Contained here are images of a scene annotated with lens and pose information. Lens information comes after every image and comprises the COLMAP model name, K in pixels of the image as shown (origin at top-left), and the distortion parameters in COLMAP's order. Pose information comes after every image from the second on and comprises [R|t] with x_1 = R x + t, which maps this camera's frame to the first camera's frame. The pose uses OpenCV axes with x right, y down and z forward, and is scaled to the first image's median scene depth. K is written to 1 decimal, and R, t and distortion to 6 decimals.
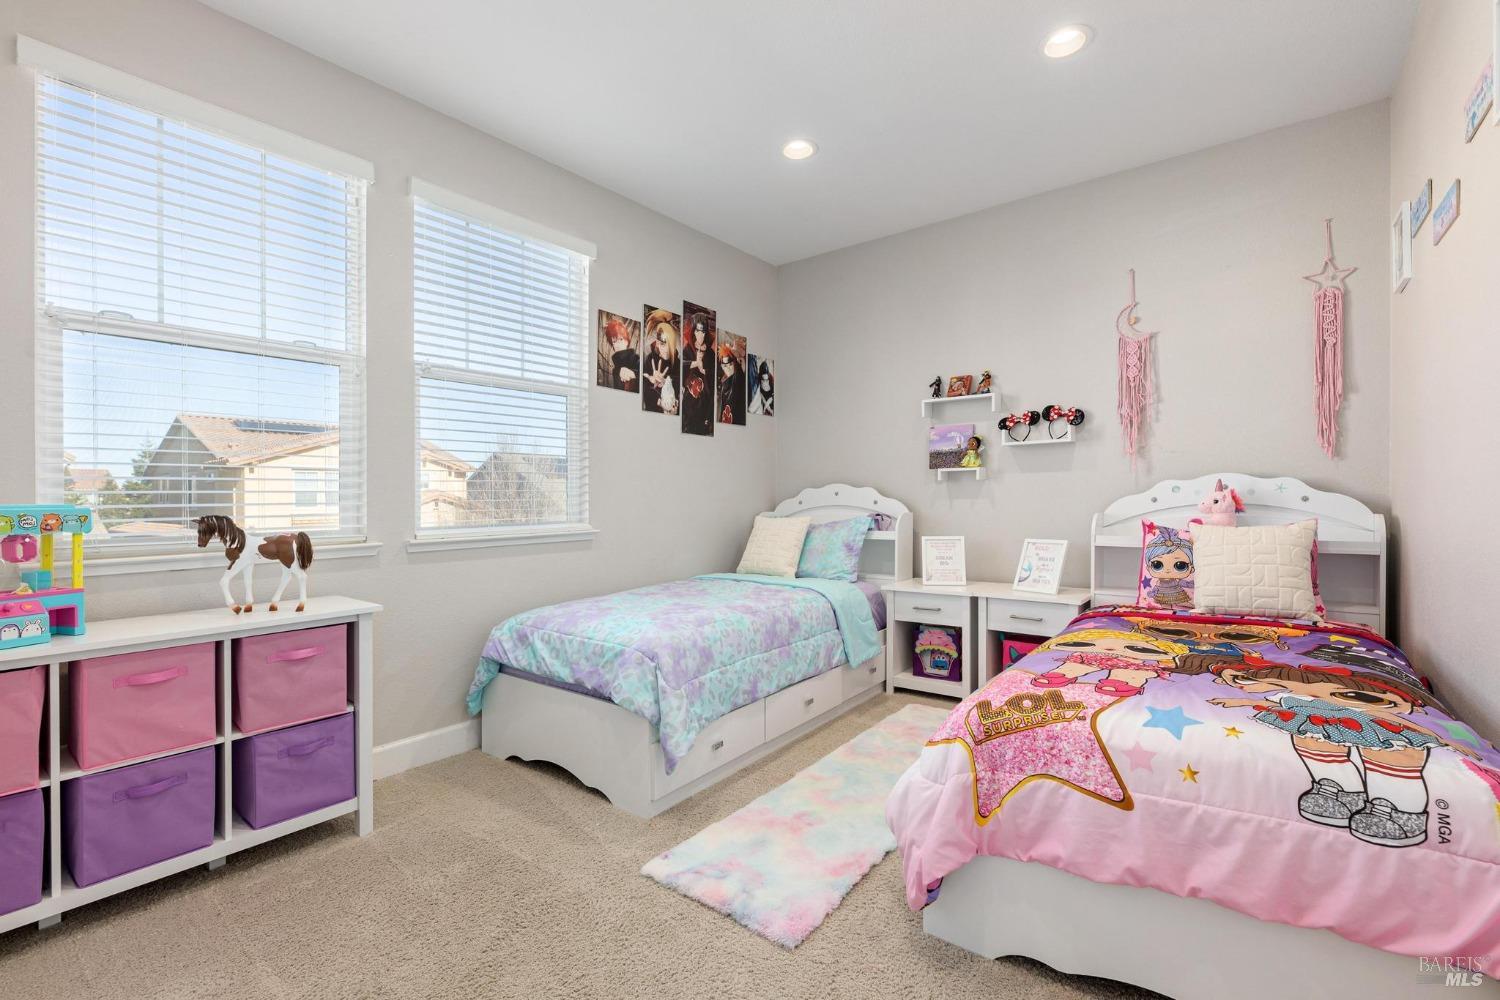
lens RADIAL K [[667.2, 0, 746.8], [0, 667.2, 499.3], [0, 0, 1]] dist [0.002209, 0.000389]
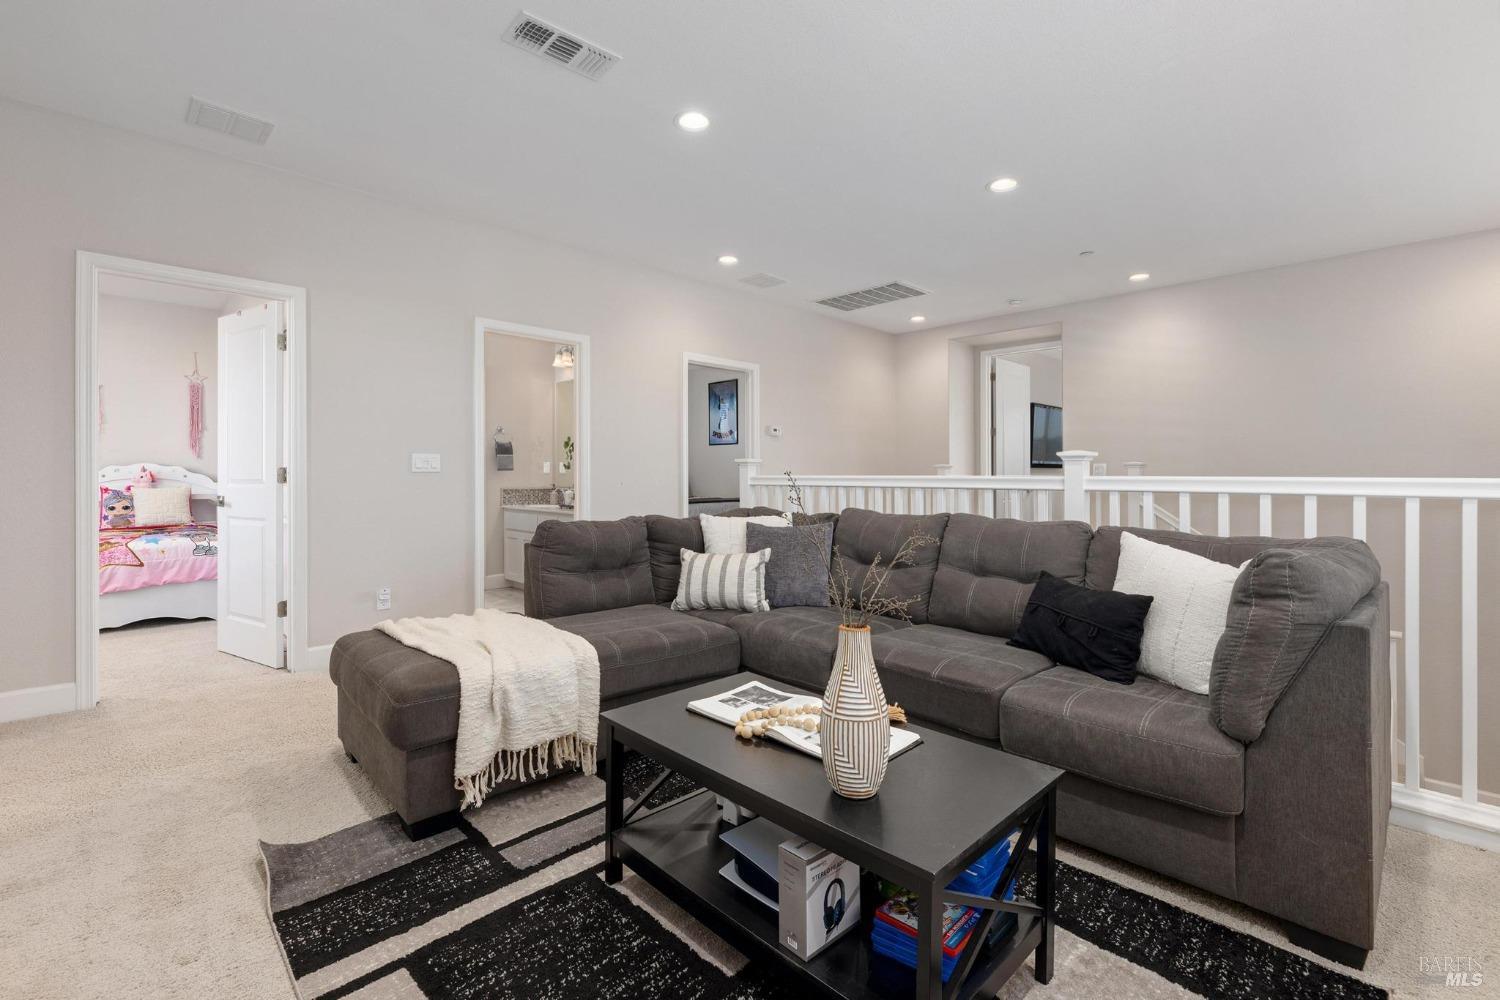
lens RADIAL K [[667.2, 0, 755.3], [0, 667.2, 474.2], [0, 0, 1]] dist [0.002209, 0.000389]
pose [[0.142636, 0.002712, 0.989771, -1.114576], [0.004061, 0.999986, -0.003326, 0.009841], [-0.989767, 0.004494, 0.142623, -1.218473]]
